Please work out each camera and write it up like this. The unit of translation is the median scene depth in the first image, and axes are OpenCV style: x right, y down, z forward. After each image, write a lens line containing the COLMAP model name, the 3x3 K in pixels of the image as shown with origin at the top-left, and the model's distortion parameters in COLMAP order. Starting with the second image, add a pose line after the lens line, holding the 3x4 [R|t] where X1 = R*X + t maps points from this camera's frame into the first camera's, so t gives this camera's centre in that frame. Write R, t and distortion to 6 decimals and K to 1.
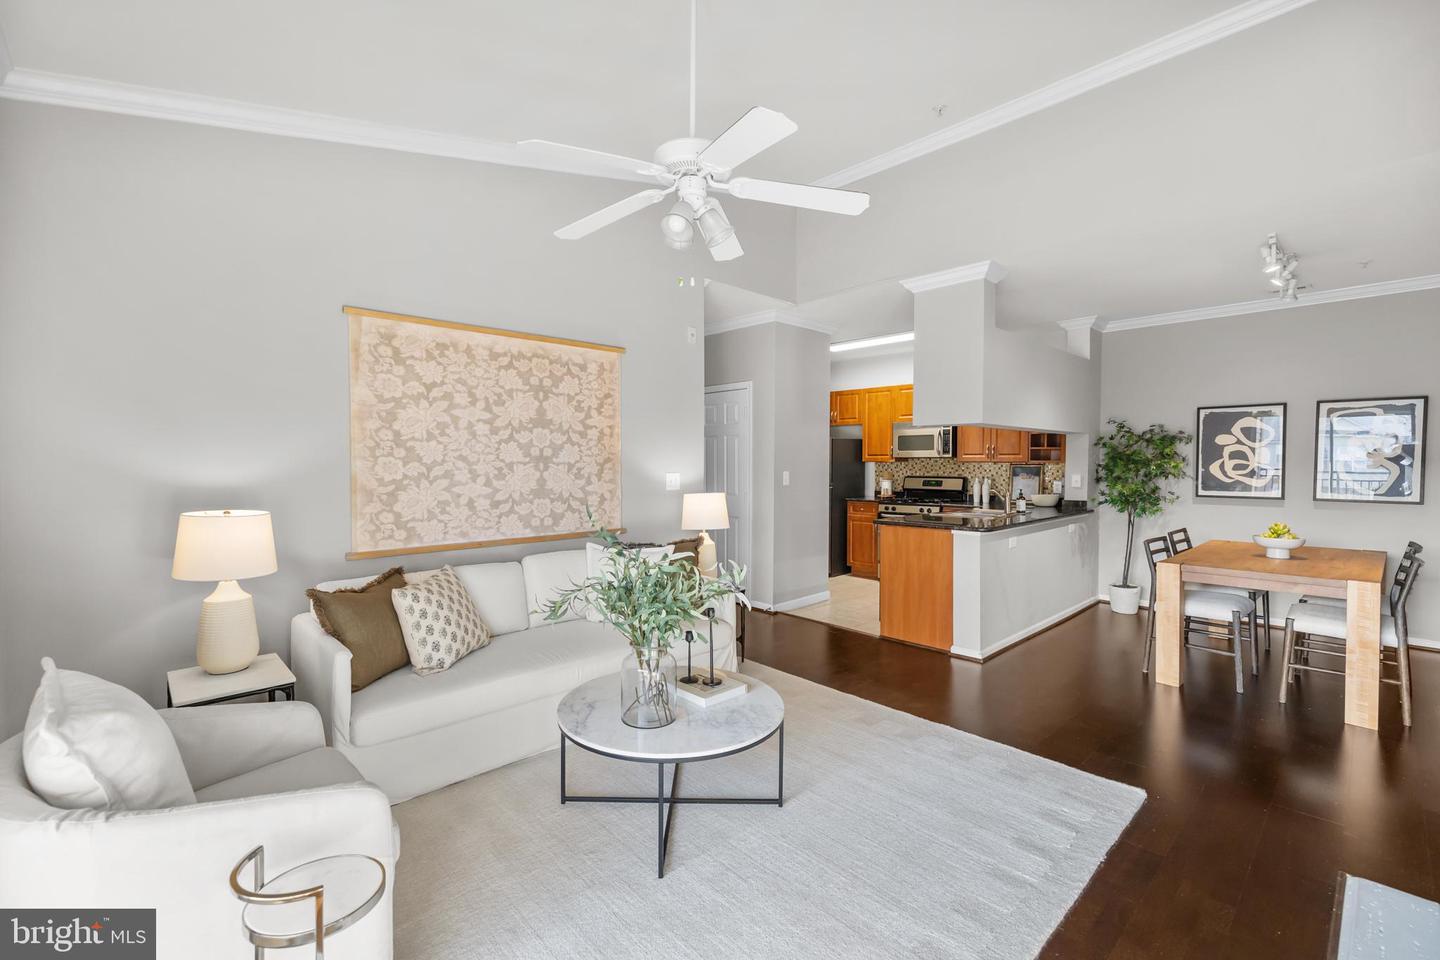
lens RADIAL K [[620.9, 0, 724.2], [0, 620.9, 480.0], [0, 0, 1]] dist [-0.000277, 0.000196]
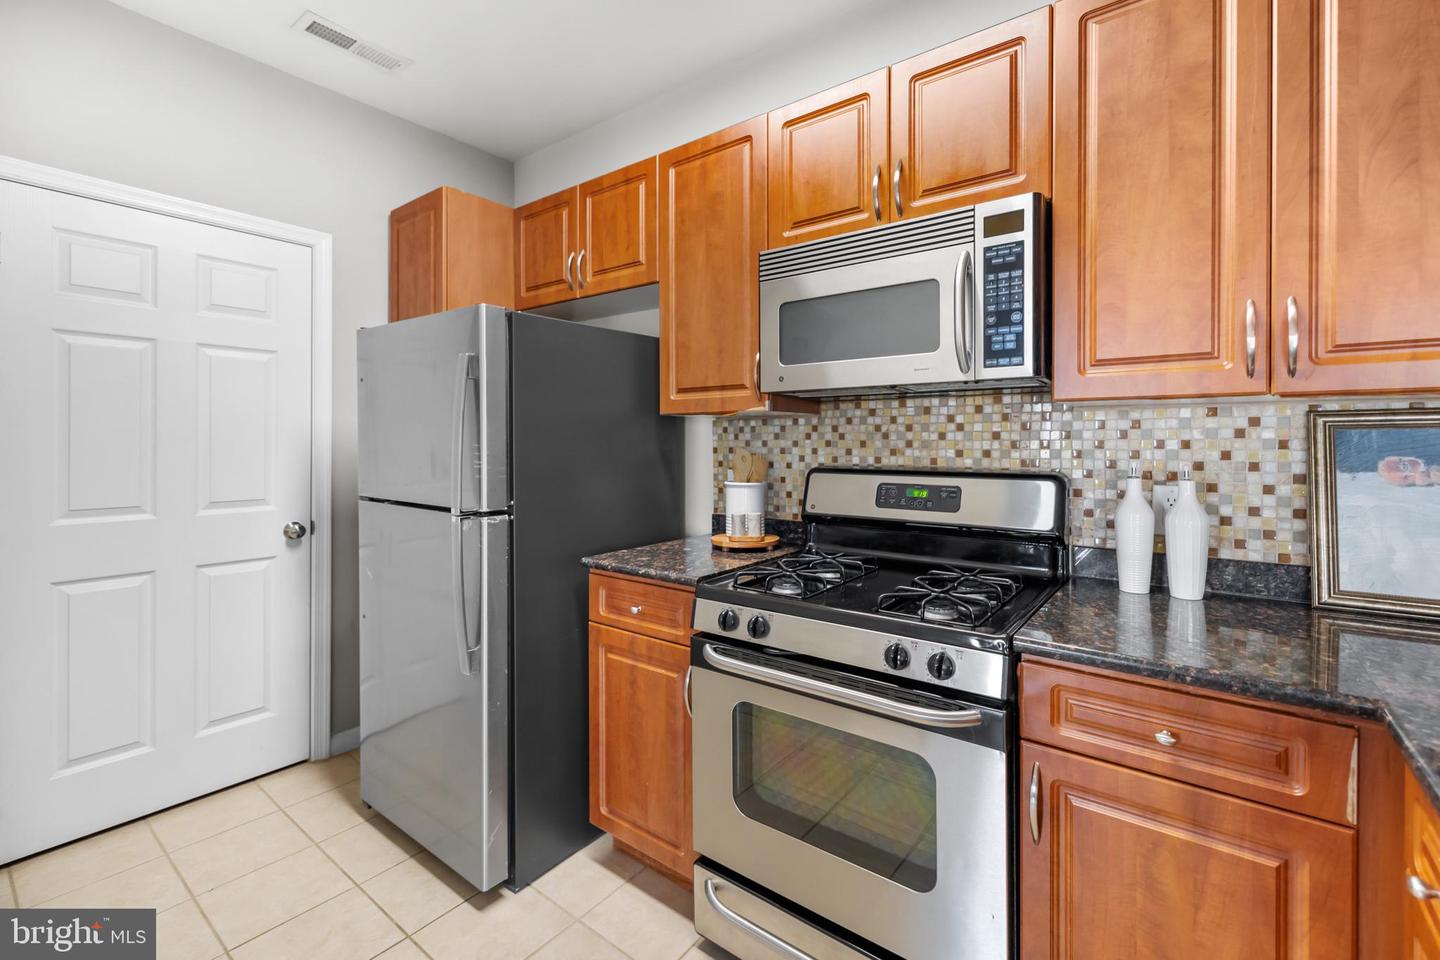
lens RADIAL K [[631.3, 0, 720.9], [0, 631.3, 441.7], [0, 0, 1]] dist [0.002702, 0.000140]
pose [[0.989707, -0.001838, 0.143097, 0.278572], [0.005885, 0.999594, -0.027866, -0.012807], [-0.142987, 0.028421, 0.989316, 0.956386]]
